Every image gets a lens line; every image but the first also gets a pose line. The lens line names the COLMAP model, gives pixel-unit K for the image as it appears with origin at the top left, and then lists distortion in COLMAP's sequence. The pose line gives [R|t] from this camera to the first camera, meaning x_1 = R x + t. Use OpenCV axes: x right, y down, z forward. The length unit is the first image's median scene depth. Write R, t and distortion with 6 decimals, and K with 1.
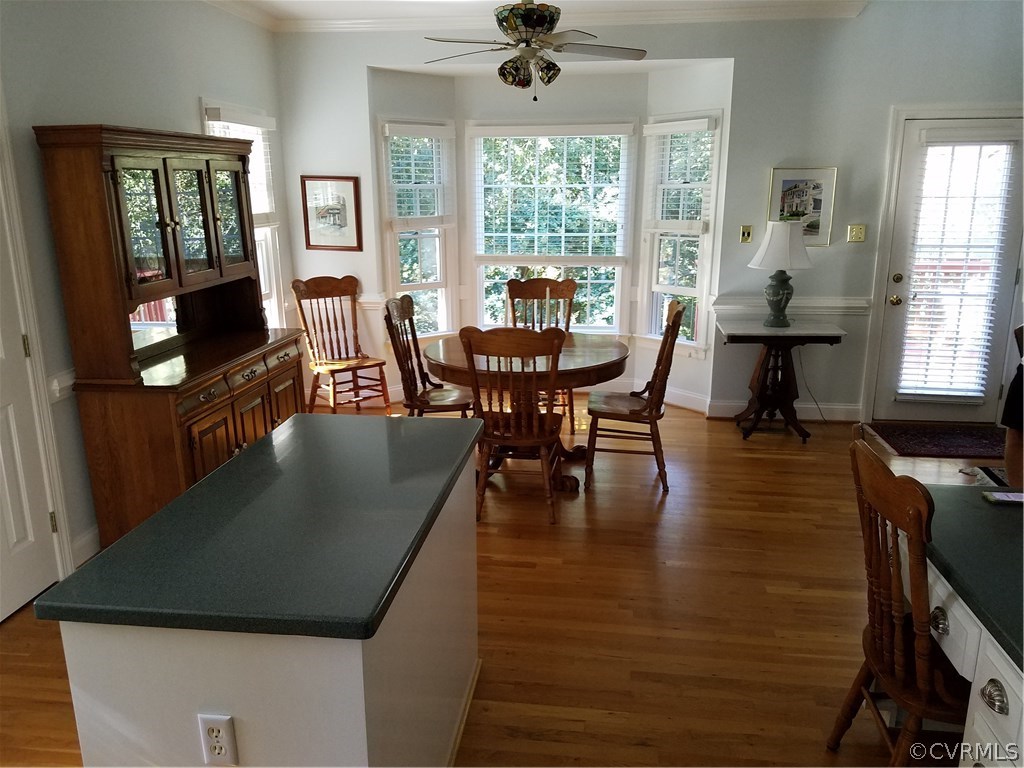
lens RADIAL K [[792.0, 0, 535.1], [0, 792.0, 379.7], [0, 0, 1]] dist [0.287251, -0.536932]
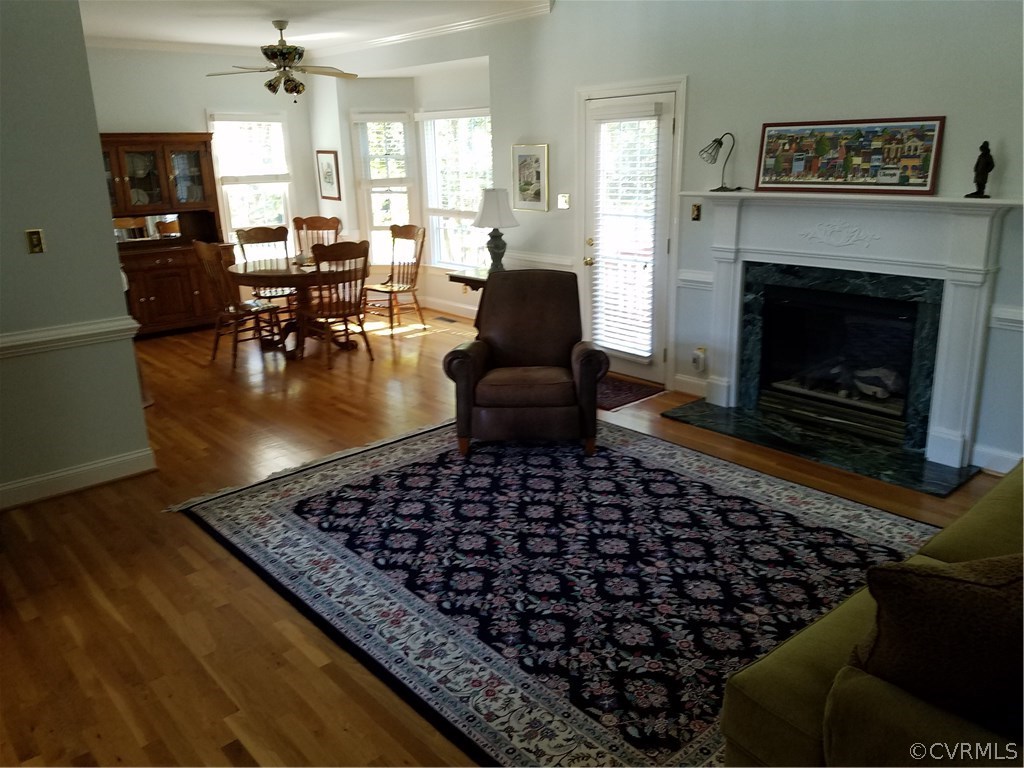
lens RADIAL K [[792.0, 0, 535.1], [0, 792.0, 379.7], [0, 0, 1]] dist [0.287251, -0.536932]
pose [[0.744964, 0.171510, -0.644681, 1.156437], [-0.135958, 0.985137, 0.104978, -0.040822], [0.653104, 0.009444, 0.757209, 0.096678]]
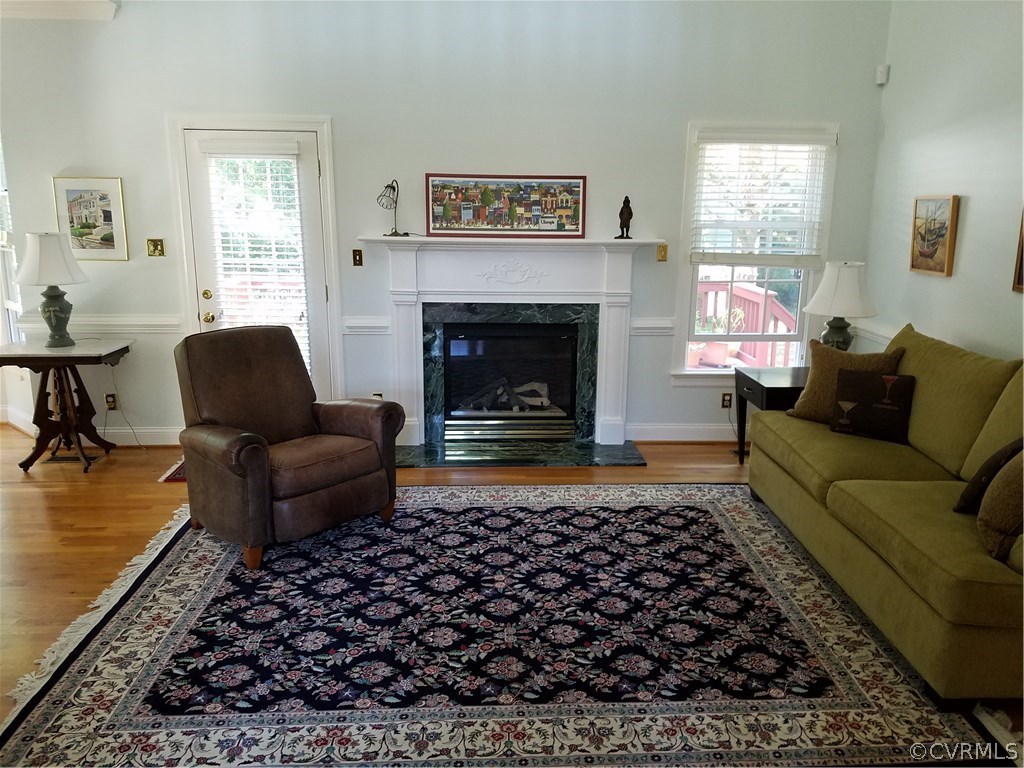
lens RADIAL K [[792.0, 0, 535.1], [0, 792.0, 379.7], [0, 0, 1]] dist [0.287251, -0.536932]
pose [[0.984081, -0.027960, 0.175506, 0.655110], [0.030729, 0.999442, -0.013080, 0.000990], [-0.175043, 0.018265, 0.984391, -0.012614]]
